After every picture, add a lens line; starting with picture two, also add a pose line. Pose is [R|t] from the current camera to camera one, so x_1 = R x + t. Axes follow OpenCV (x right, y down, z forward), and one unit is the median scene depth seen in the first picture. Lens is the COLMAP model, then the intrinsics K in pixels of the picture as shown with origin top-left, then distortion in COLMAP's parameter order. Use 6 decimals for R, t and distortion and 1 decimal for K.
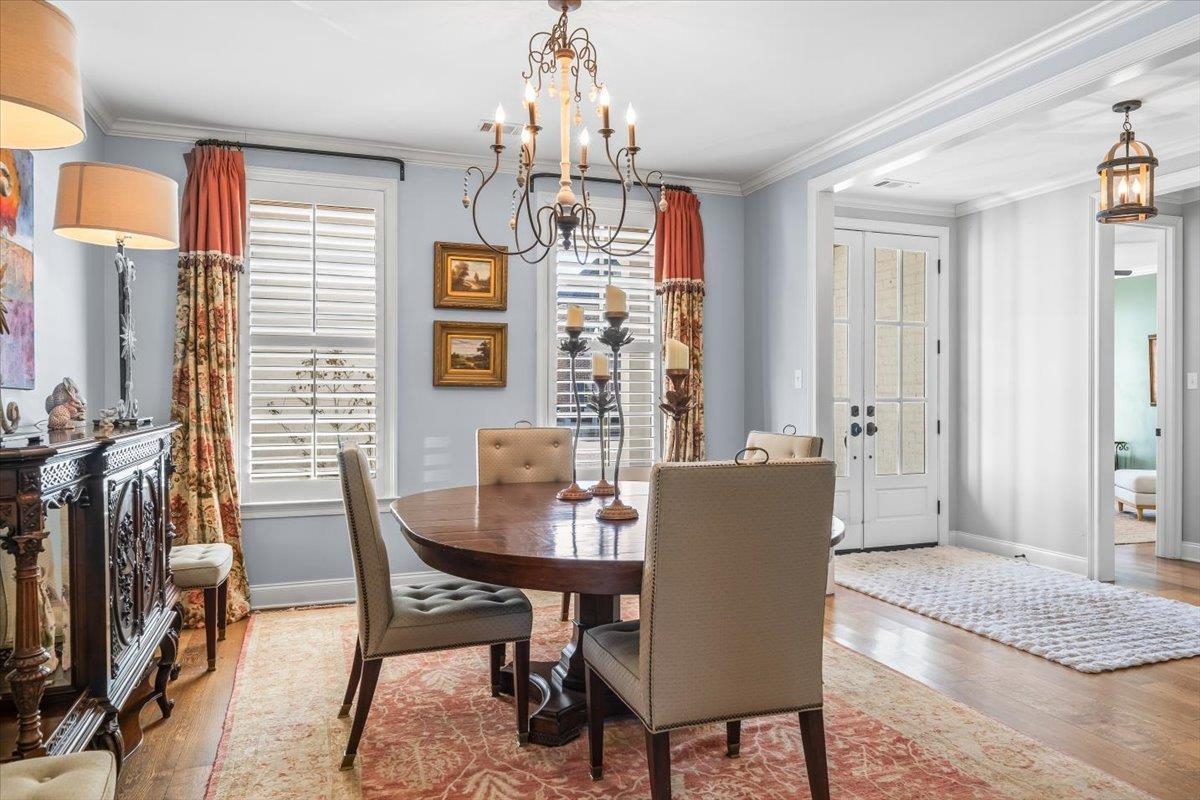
lens RADIAL K [[800.4, 0, 600.0], [0, 800.4, 400.0], [0, 0, 1]] dist [0.002273, 0.000171]
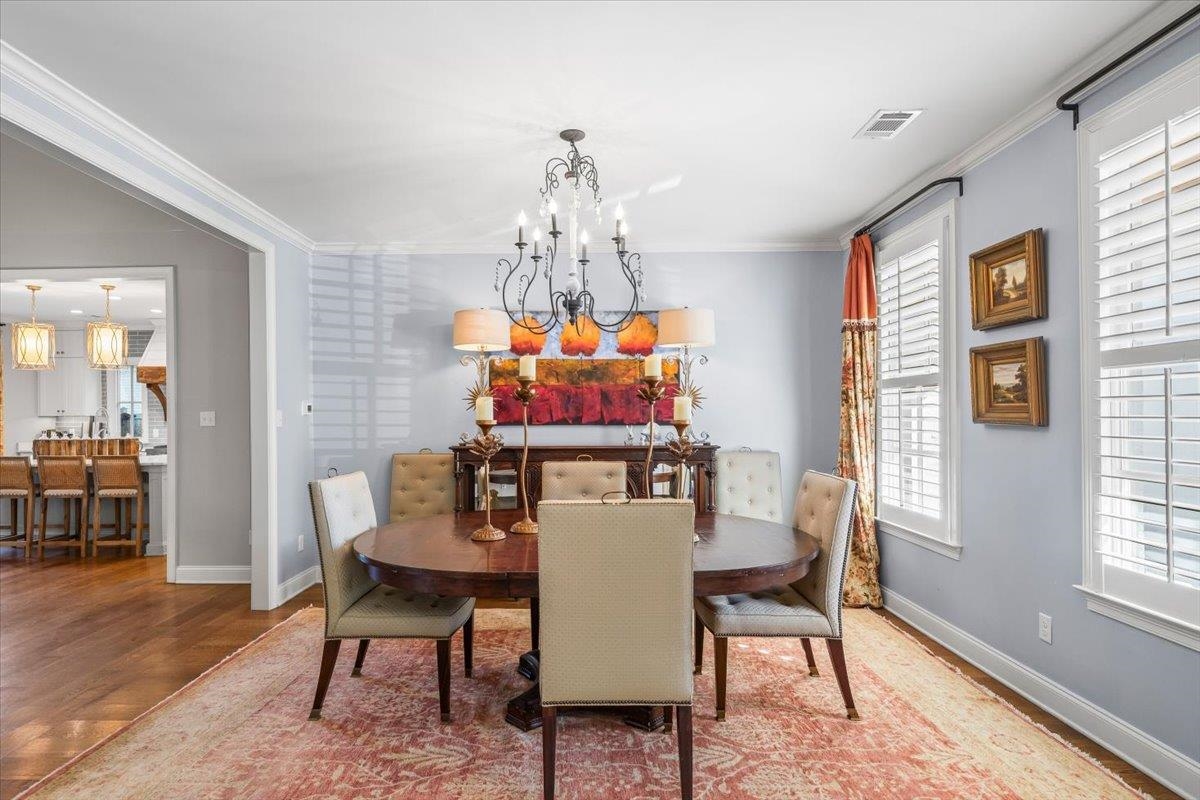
lens RADIAL K [[643.0, 0, 597.0], [0, 643.0, 414.7], [0, 0, 1]] dist [0.000826, 0.000110]
pose [[-0.334070, 0.002249, -0.942545, 0.641120], [-0.003923, 0.999985, 0.003776, -0.031840], [0.942540, 0.004959, -0.334057, 0.955028]]
